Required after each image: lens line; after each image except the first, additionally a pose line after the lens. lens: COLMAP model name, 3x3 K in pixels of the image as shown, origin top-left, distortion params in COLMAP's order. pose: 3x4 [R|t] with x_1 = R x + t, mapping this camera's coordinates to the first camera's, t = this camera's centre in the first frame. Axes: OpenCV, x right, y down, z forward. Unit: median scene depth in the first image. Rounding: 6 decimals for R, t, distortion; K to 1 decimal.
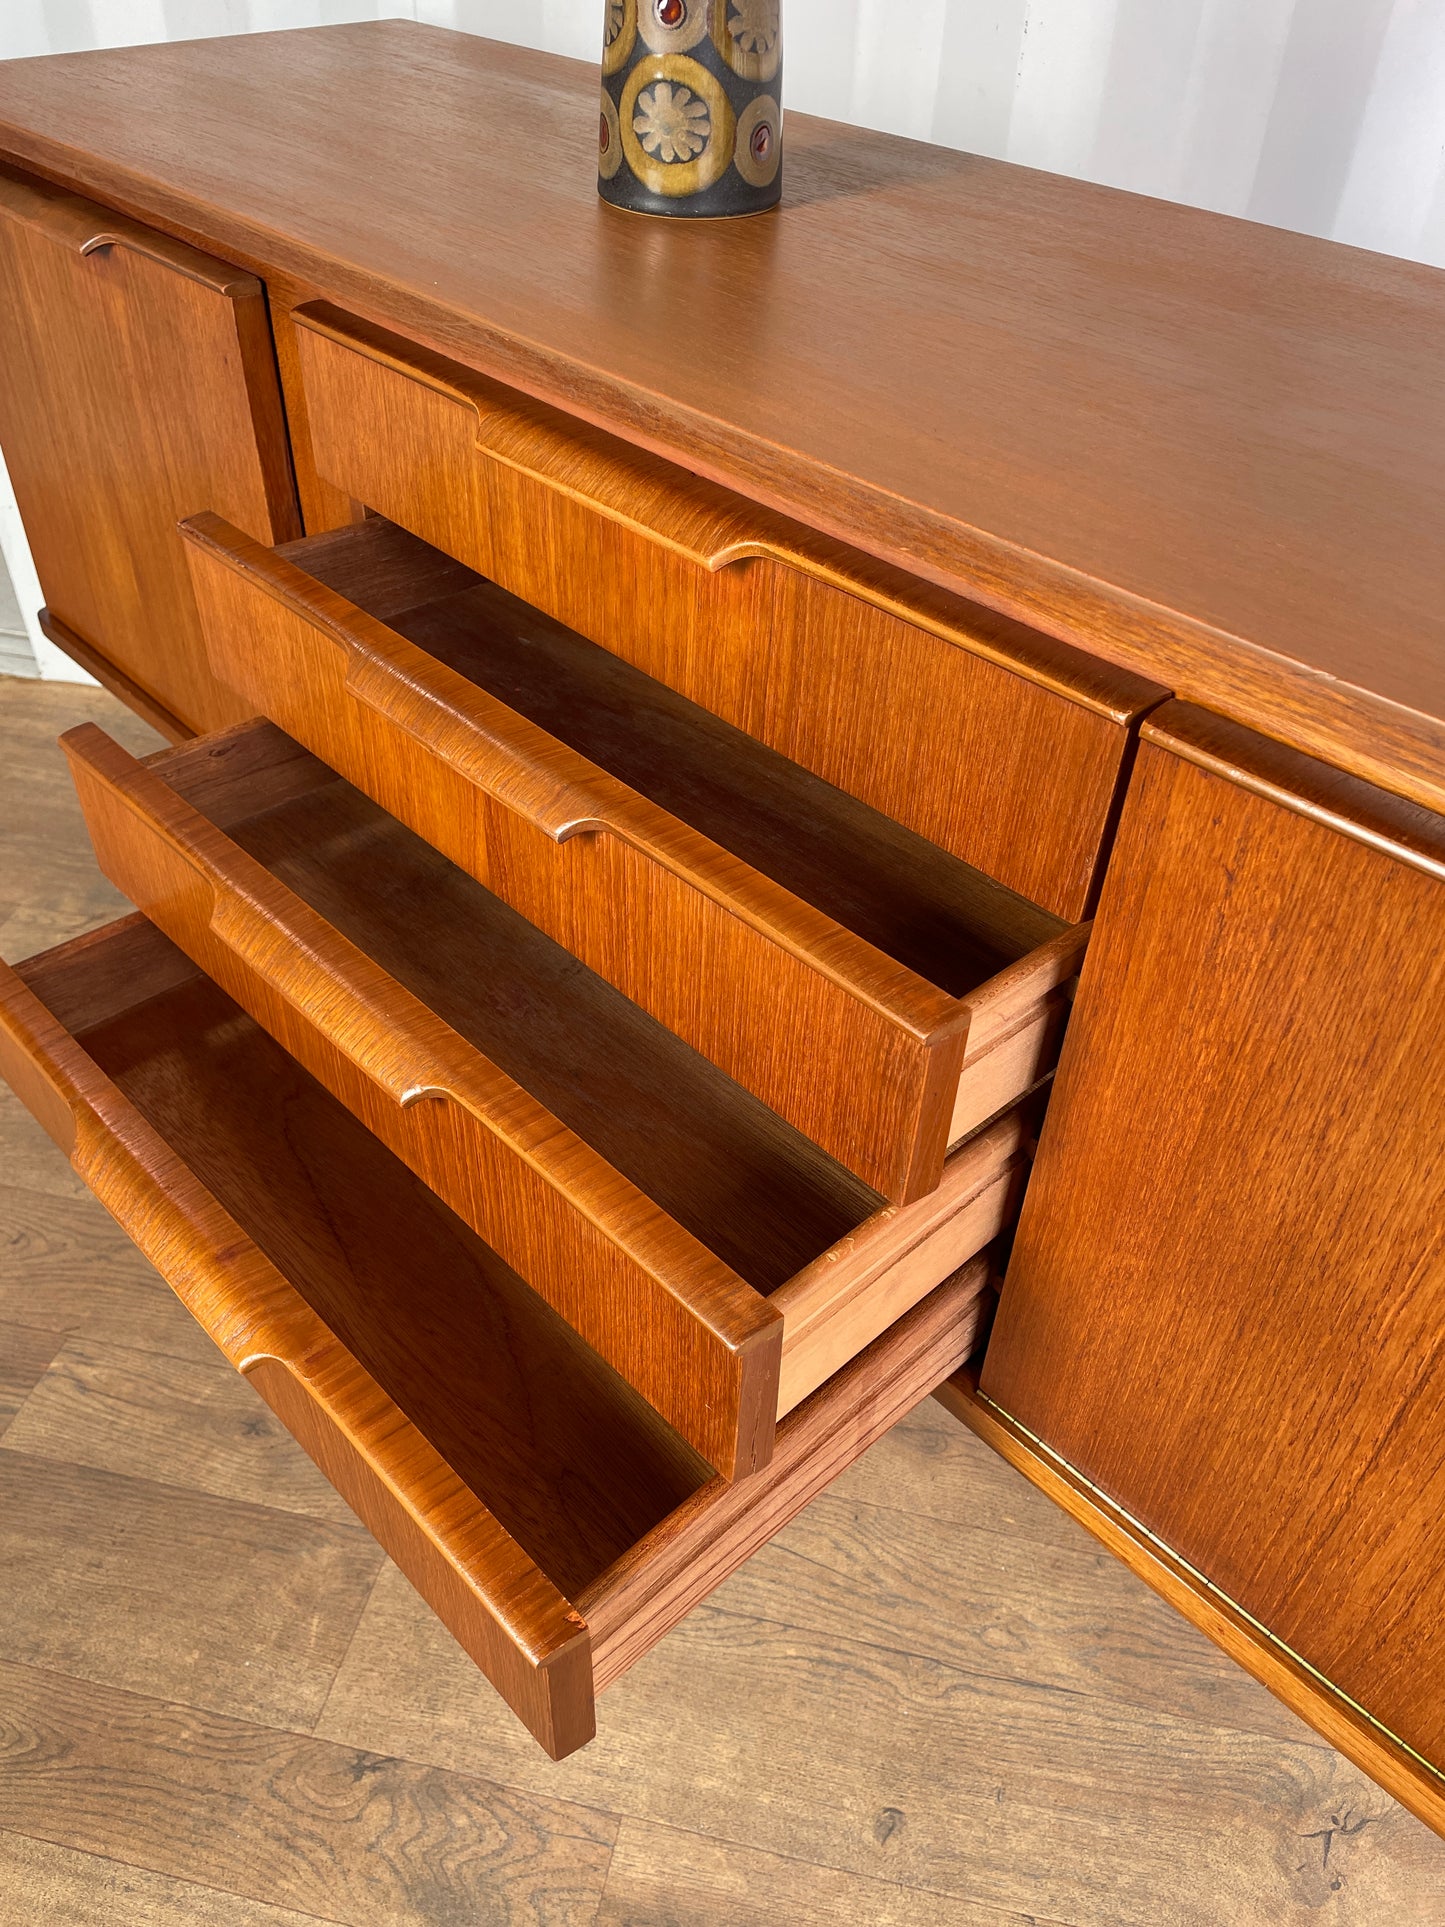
lens RADIAL K [[1454.7, 0, 709.5], [0, 1454.7, 948.0], [0, 0, 1]] dist [0.097723, -0.133409]
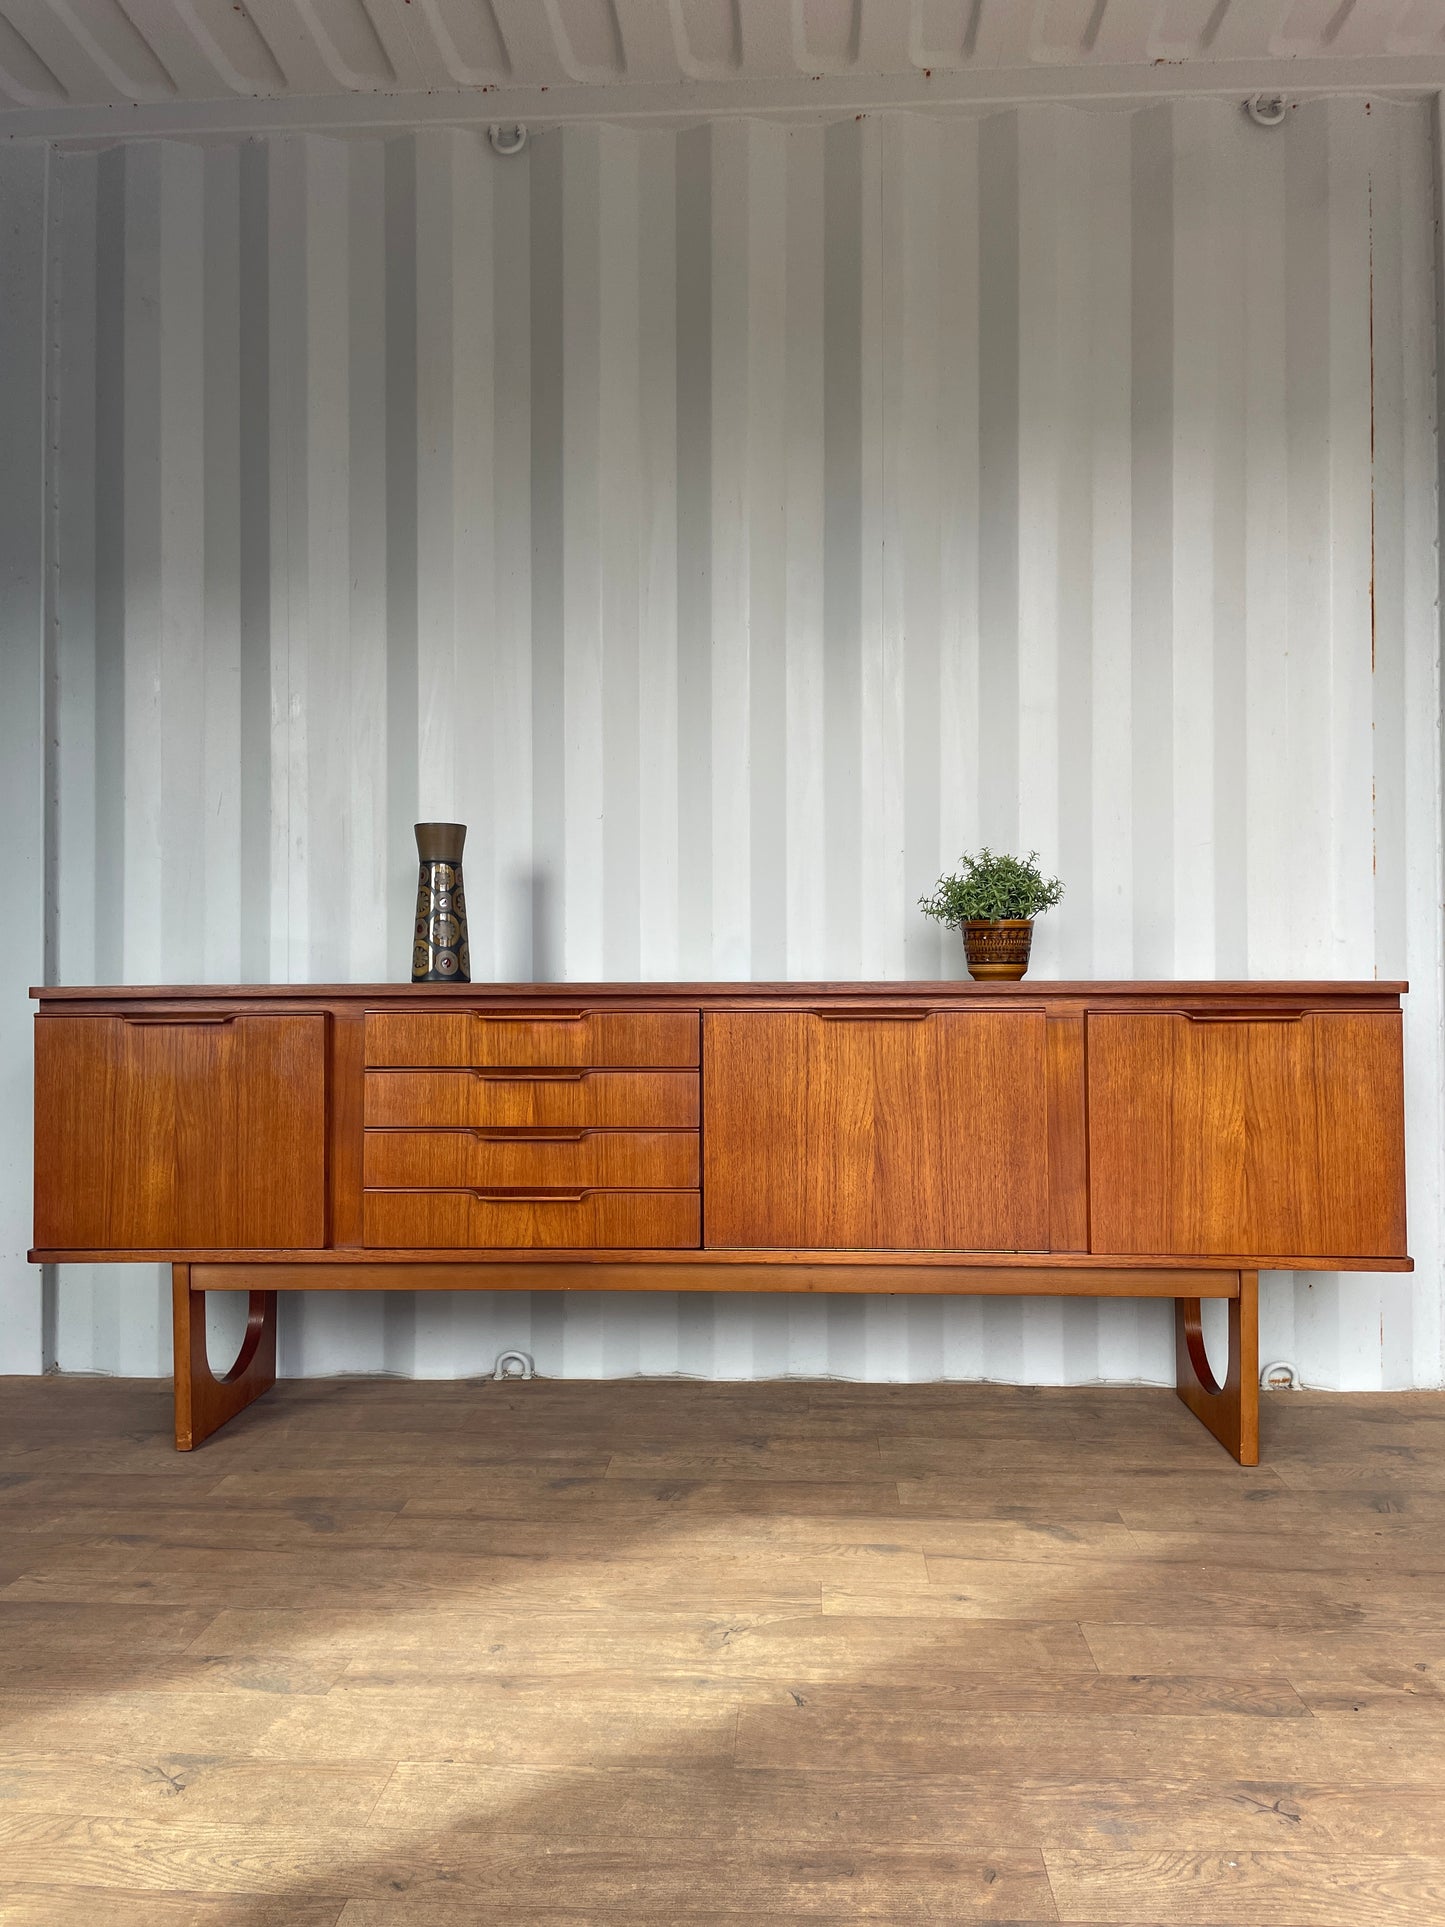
lens RADIAL K [[1452.3, 0, 727.7], [0, 1452.3, 956.0], [0, 0, 1]] dist [0.097868, -0.133729]
pose [[0.717696, -0.022696, 0.695987, -1.871839], [0.462170, 0.763129, -0.451700, 1.203680], [-0.520876, 0.645847, 0.558184, -1.150009]]
